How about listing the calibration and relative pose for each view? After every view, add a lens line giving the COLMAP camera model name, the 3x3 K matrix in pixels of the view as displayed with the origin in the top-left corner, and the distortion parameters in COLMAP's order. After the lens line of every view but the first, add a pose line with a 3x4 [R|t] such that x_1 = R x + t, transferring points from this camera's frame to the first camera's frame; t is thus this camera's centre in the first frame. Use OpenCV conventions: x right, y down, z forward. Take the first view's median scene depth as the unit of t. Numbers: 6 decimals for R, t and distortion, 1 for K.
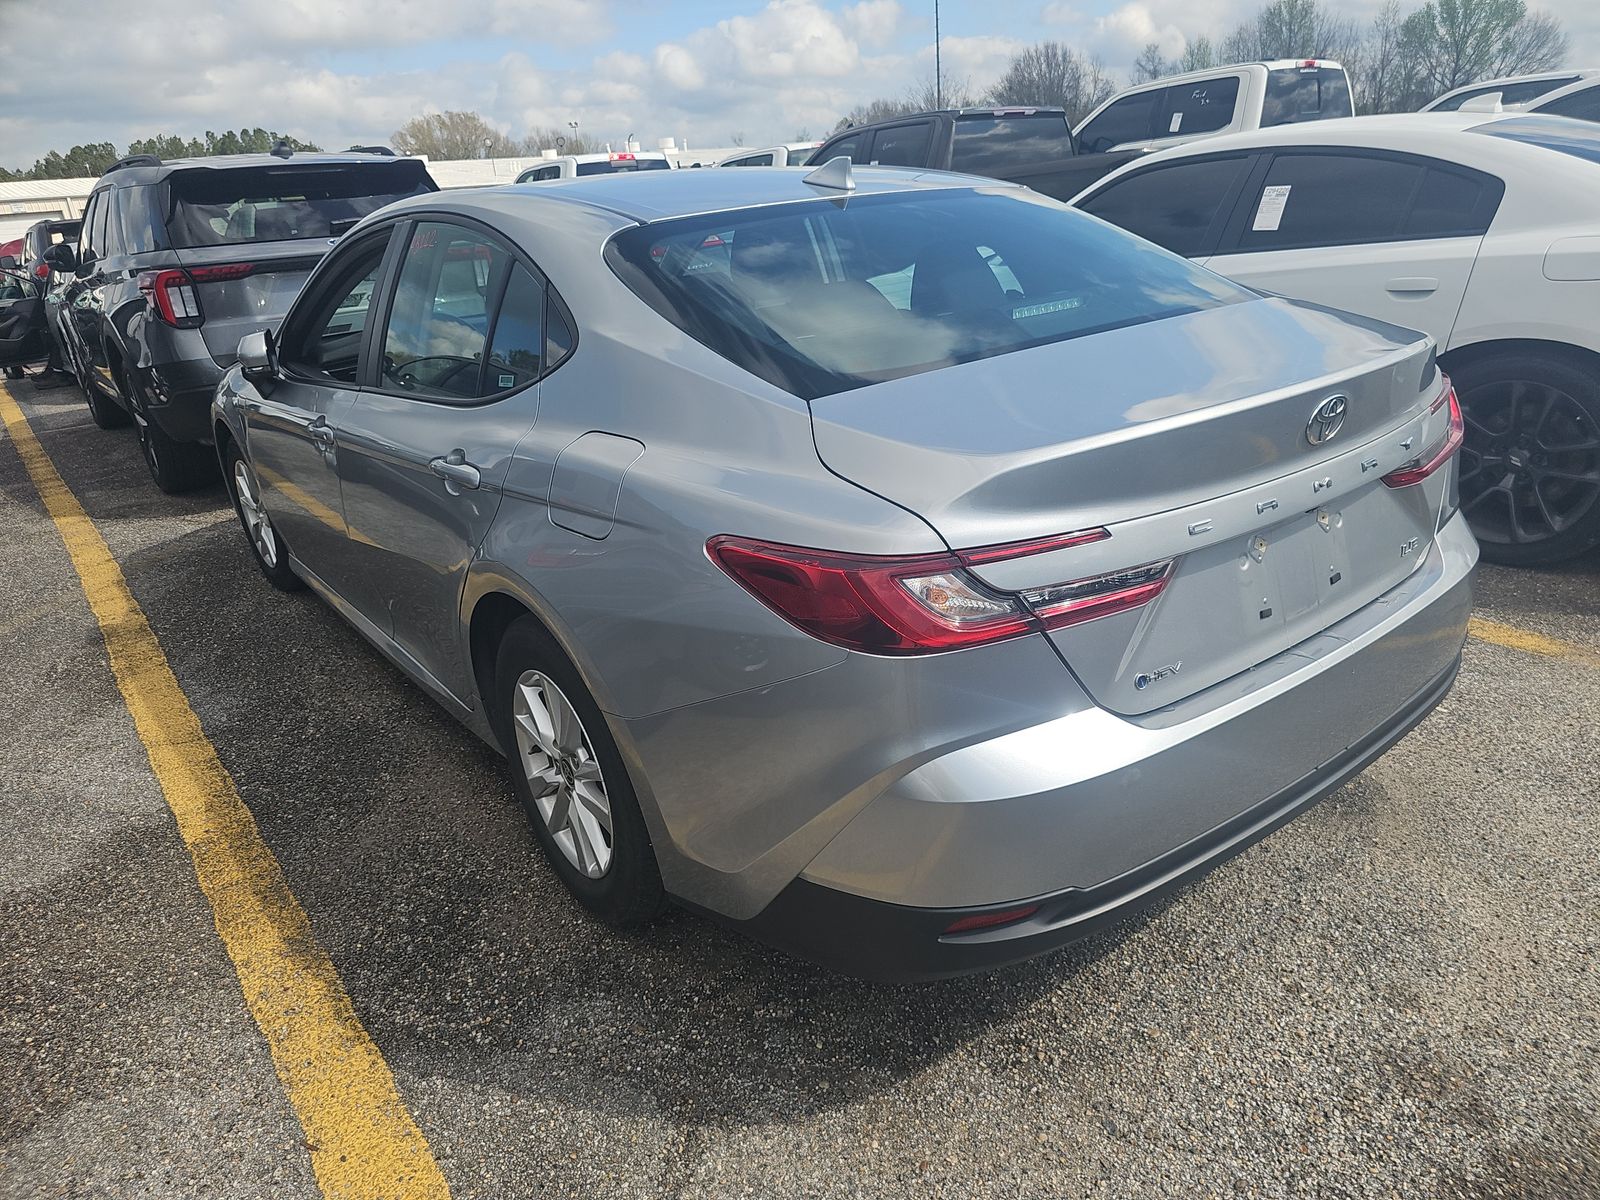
lens RADIAL K [[1063.9, 0, 814.7], [0, 1063.9, 602.3], [0, 0, 1]] dist [0.025511, -0.025510]
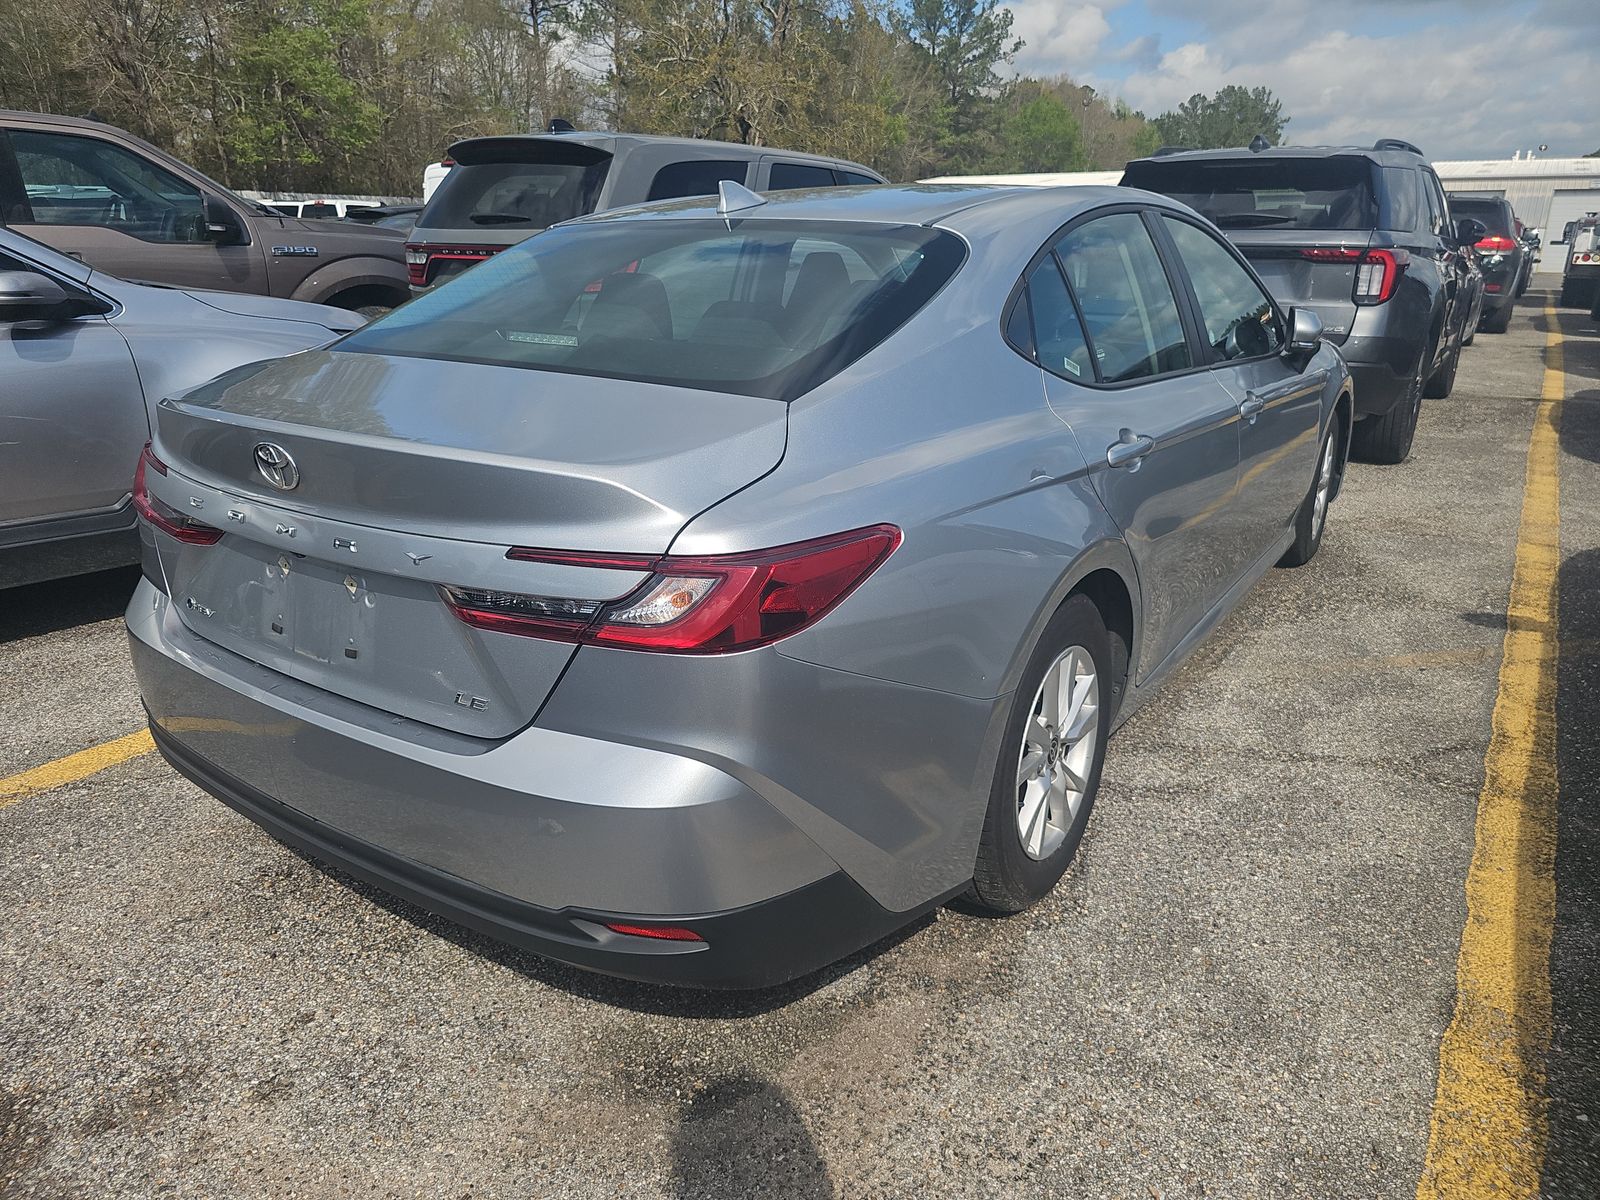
lens RADIAL K [[1063.9, 0, 814.7], [0, 1063.9, 602.3], [0, 0, 1]] dist [0.025511, -0.025510]
pose [[0.314792, 0.382534, -0.868662, 1.347897], [-0.363657, 0.893961, 0.261891, -0.433465], [0.876733, 0.233454, 0.420523, 0.921085]]
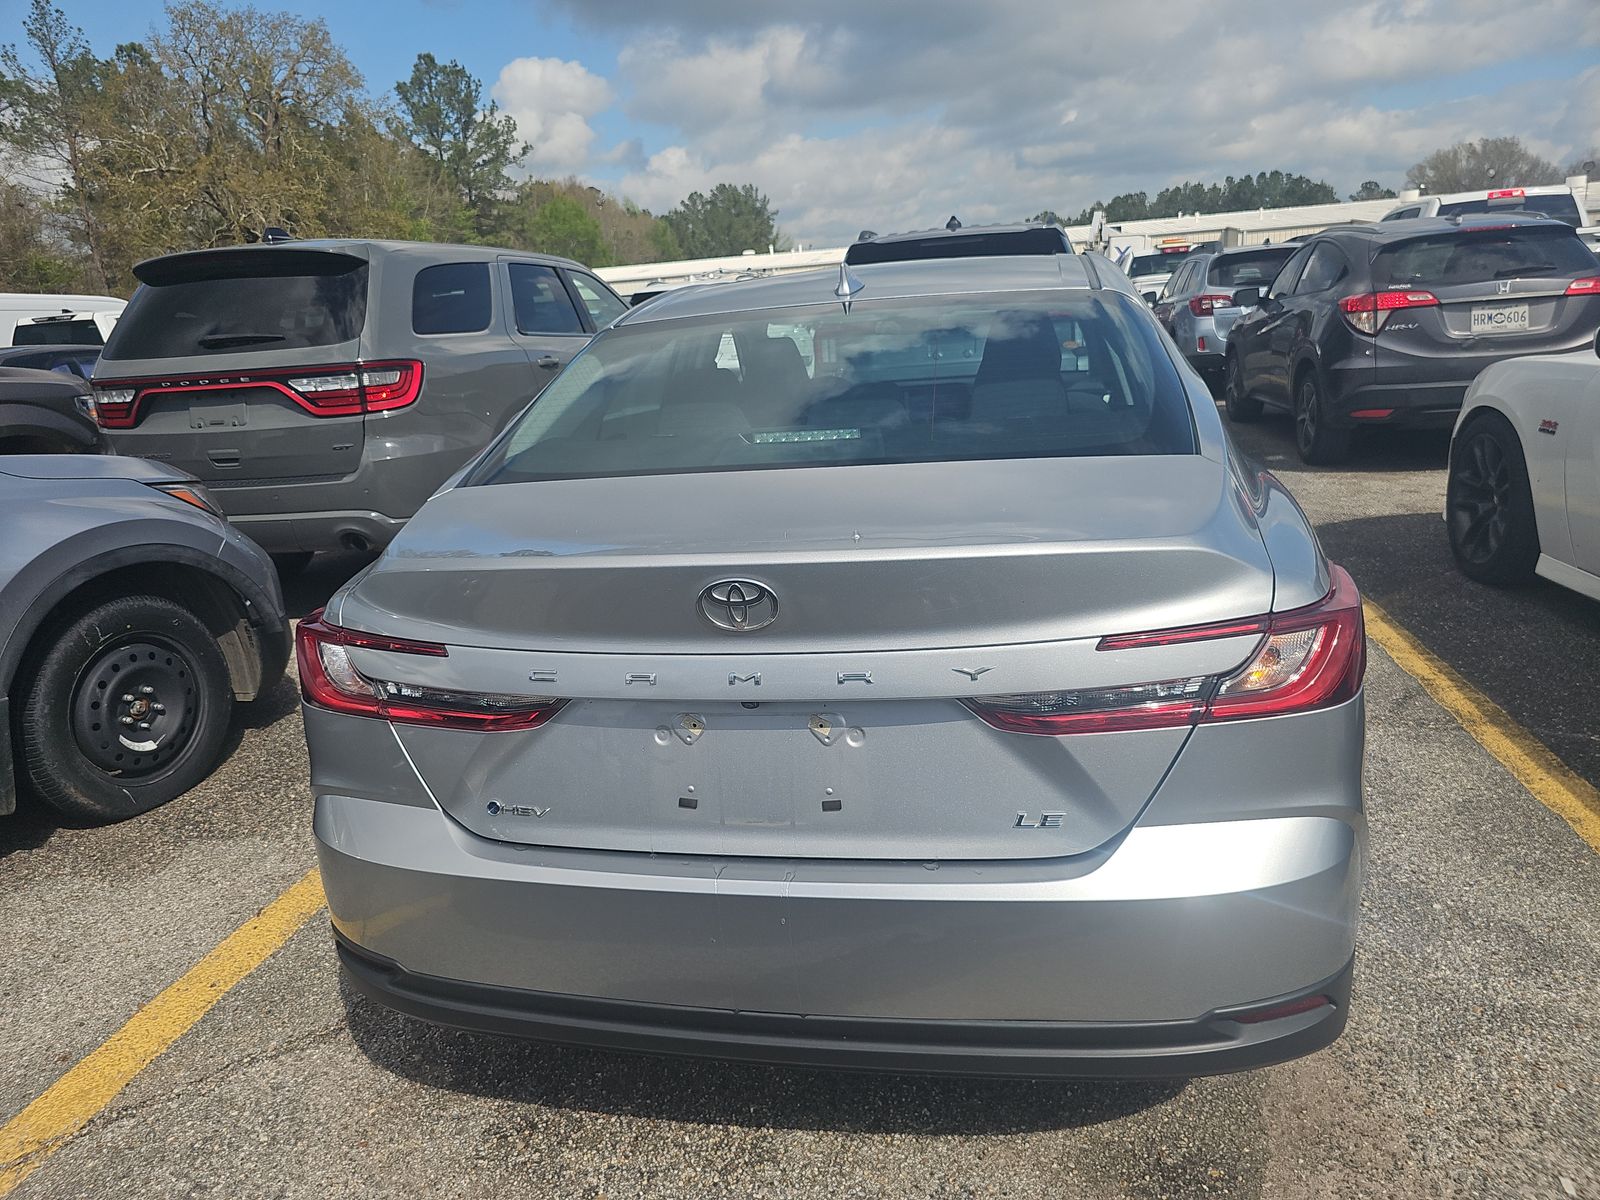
lens RADIAL K [[1063.9, 0, 814.7], [0, 1063.9, 602.3], [0, 0, 1]] dist [0.025511, -0.025510]
pose [[0.660576, 0.227528, -0.715451, 0.974283], [-0.248604, 0.965499, 0.077512, -0.218587], [0.708403, 0.126661, 0.694350, 0.407280]]
